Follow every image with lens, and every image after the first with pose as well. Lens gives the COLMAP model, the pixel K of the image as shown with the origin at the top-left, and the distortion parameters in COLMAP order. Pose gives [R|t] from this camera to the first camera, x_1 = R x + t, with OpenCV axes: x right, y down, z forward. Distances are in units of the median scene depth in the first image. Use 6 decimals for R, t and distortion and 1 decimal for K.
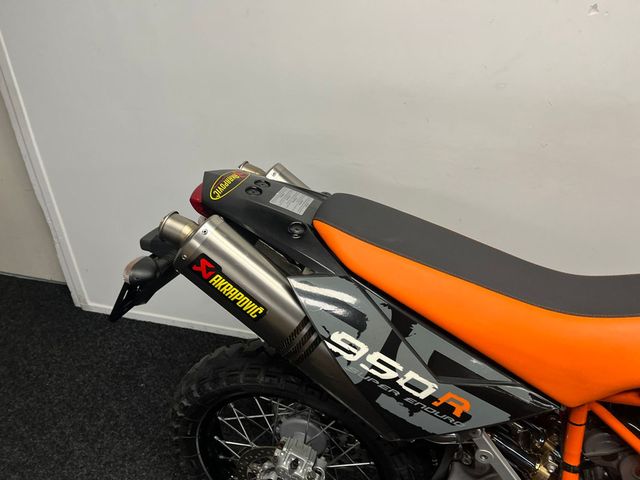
lens RADIAL K [[481.4, 0, 323.1], [0, 481.4, 238.1], [0, 0, 1]] dist [0.066086, -0.085982]
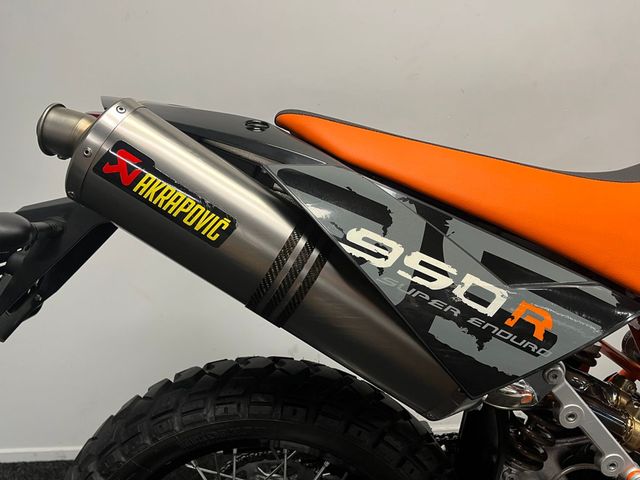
lens RADIAL K [[486.7, 0, 320.0], [0, 486.7, 240.0], [0, 0, 1]] dist [0.068279, -0.100323]
pose [[0.957599, -0.105671, 0.268024, -0.186659], [0.176857, 0.950001, -0.257332, 0.360281], [-0.227431, 0.293823, 0.928409, 0.397806]]
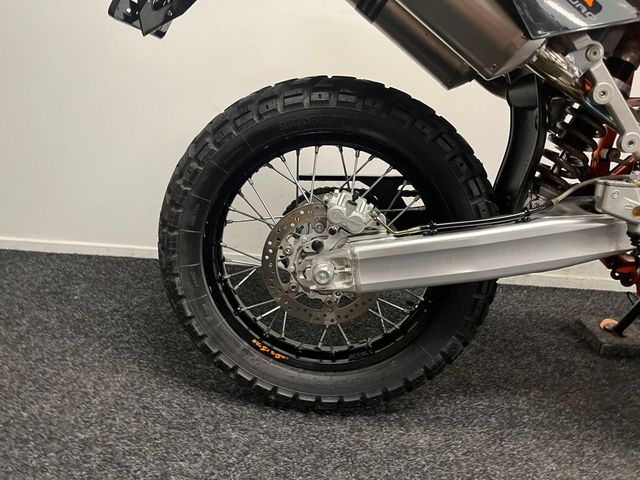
lens RADIAL K [[488.4, 0, 317.1], [0, 488.4, 239.7], [0, 0, 1]] dist [0.068171, -0.078202]
pose [[0.975346, -0.021904, 0.219590, -0.400226], [0.065041, 0.979394, -0.191198, 0.920656], [-0.210877, 0.200767, 0.956673, 0.348245]]
